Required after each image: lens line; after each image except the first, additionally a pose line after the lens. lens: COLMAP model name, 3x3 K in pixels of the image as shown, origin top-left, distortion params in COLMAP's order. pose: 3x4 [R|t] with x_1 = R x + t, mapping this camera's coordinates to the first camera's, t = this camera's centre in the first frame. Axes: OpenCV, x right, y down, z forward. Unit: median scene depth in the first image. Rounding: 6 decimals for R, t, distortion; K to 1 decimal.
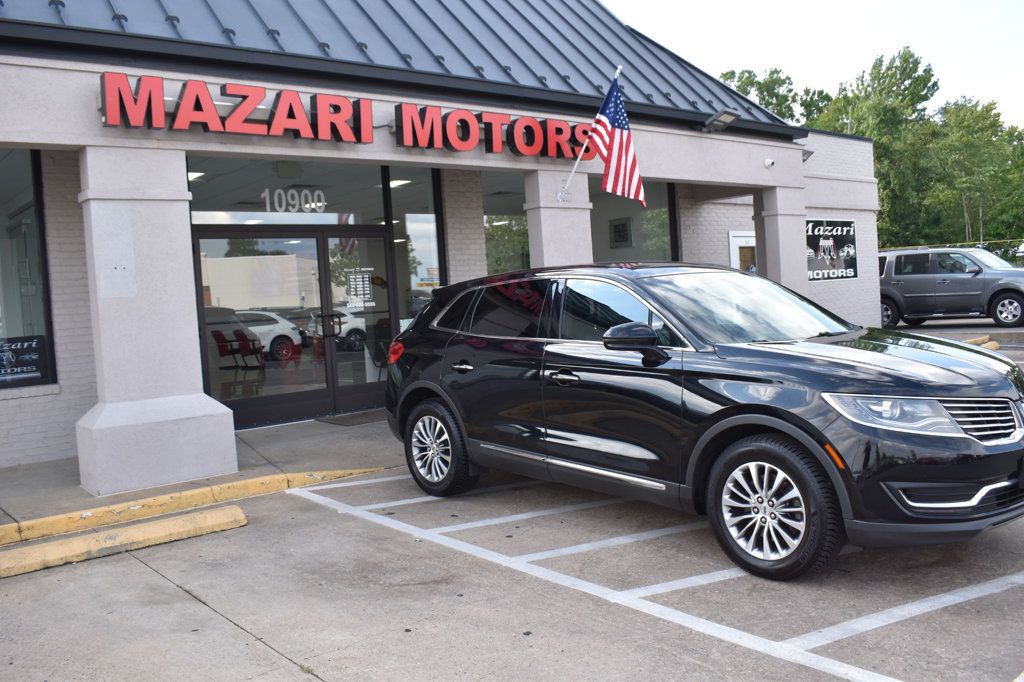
lens RADIAL K [[877.3, 0, 512.0], [0, 877.3, 341.0], [0, 0, 1]] dist [-0.080049, 0.000969]
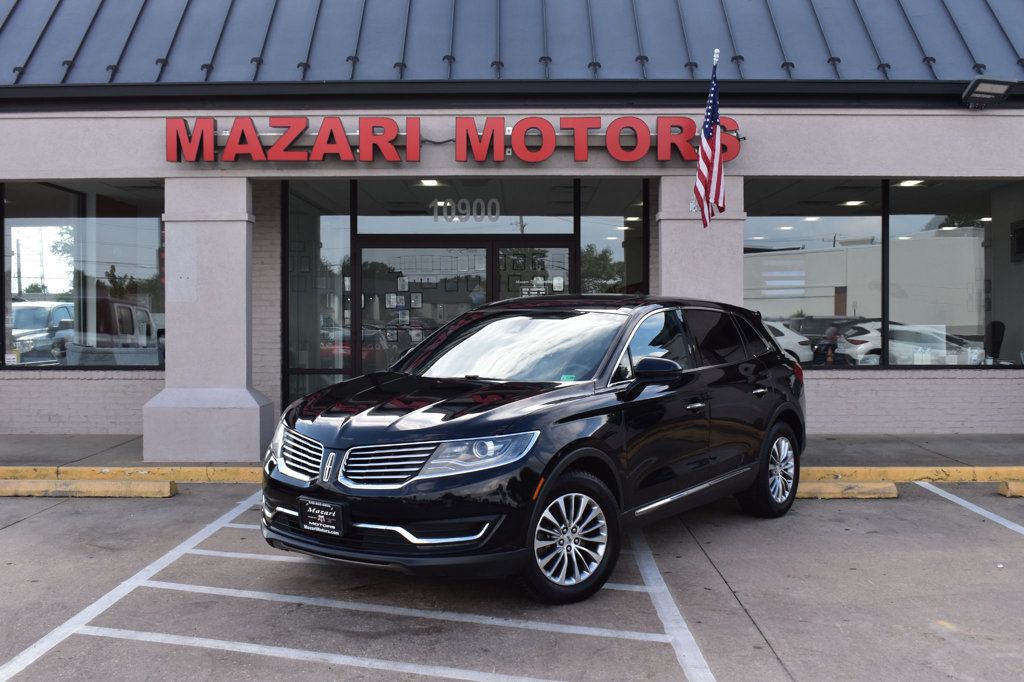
lens RADIAL K [[1134.8, 0, 512.0], [0, 1134.8, 341.0], [0, 0, 1]] dist [-0.060994, 0.002859]
pose [[0.752294, 0.074040, -0.654654, 0.890567], [-0.079581, 0.996602, 0.021264, -0.063173], [0.654004, 0.036101, 0.755629, 0.102856]]
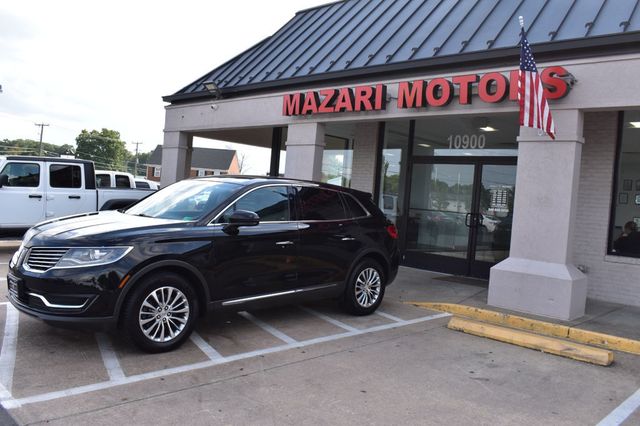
lens RADIAL K [[548.3, 0, 320.0], [0, 548.3, 213.0], [0, 0, 1]] dist [-0.080049, 0.000969]
pose [[0.084060, 0.094615, -0.991959, 1.060902], [-0.132862, 0.987658, 0.082946, -0.107177], [0.987563, 0.124821, 0.095593, 0.902204]]
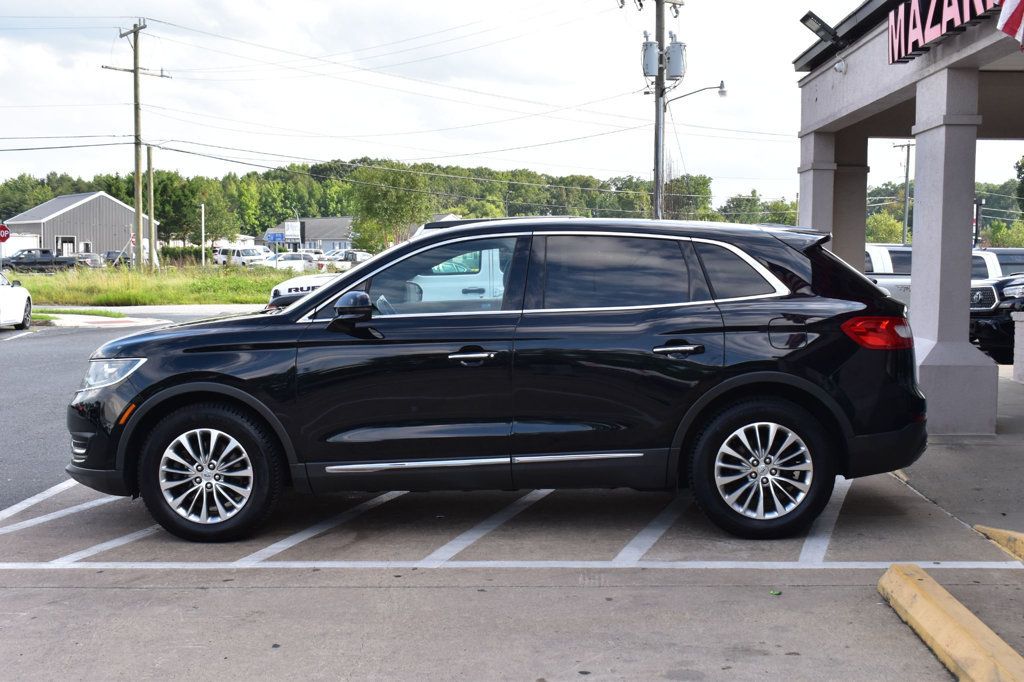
lens RADIAL K [[1235.0, 0, 512.0], [0, 1235.0, 341.0], [0, 0, 1]] dist [-0.033917, -0.028933]
pose [[-0.678245, 0.109543, -0.726625, 0.868366], [-0.001371, 0.988636, 0.150323, -0.131401], [0.734834, 0.102952, -0.670388, 1.547664]]
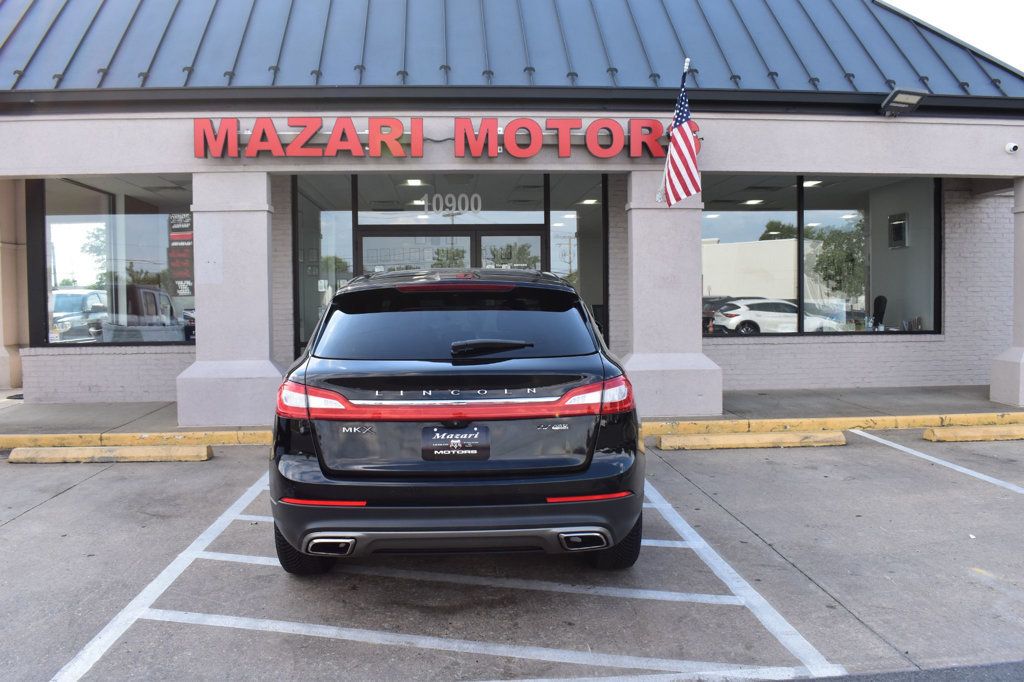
lens RADIAL K [[861.2, 0, 512.0], [0, 861.2, 341.0], [0, 0, 1]] dist [-0.082715, -0.002165]
pose [[0.805564, 0.080130, -0.587065, 0.685608], [-0.069255, 0.996755, 0.041019, -0.046224], [0.588447, 0.007614, 0.808500, 0.189211]]
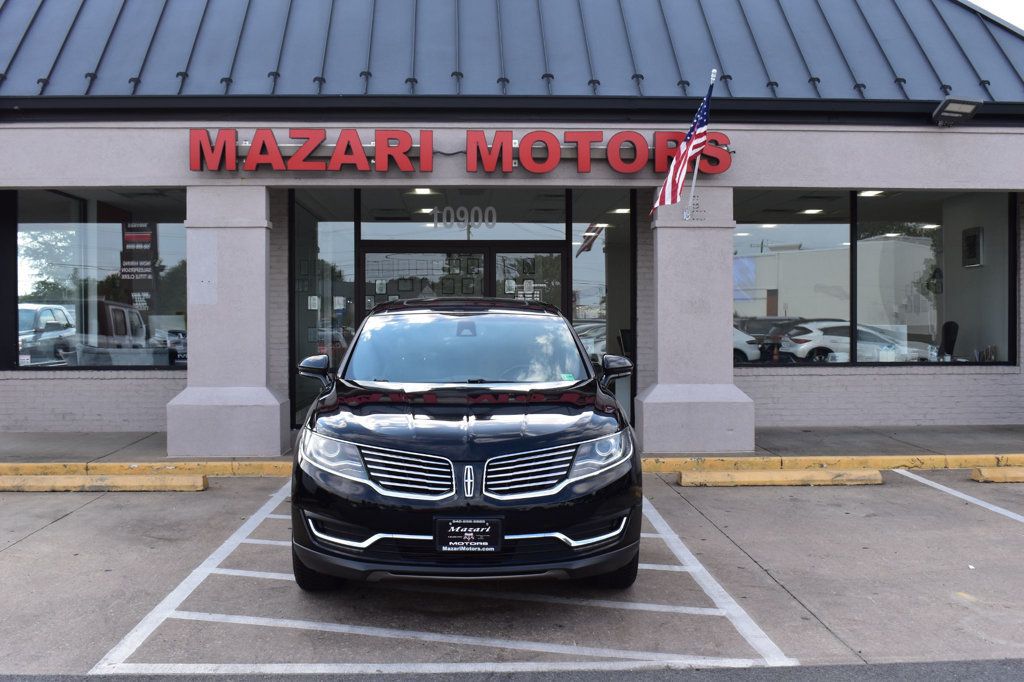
lens RADIAL K [[1087.8, 0, 512.0], [0, 1087.8, 341.0], [0, 0, 1]] dist [-0.066563, 0.005155]
pose [[0.787736, 0.071779, -0.611817, 0.837035], [-0.077746, 0.996831, 0.016848, -0.056216], [0.611087, 0.034295, 0.790820, 0.020848]]
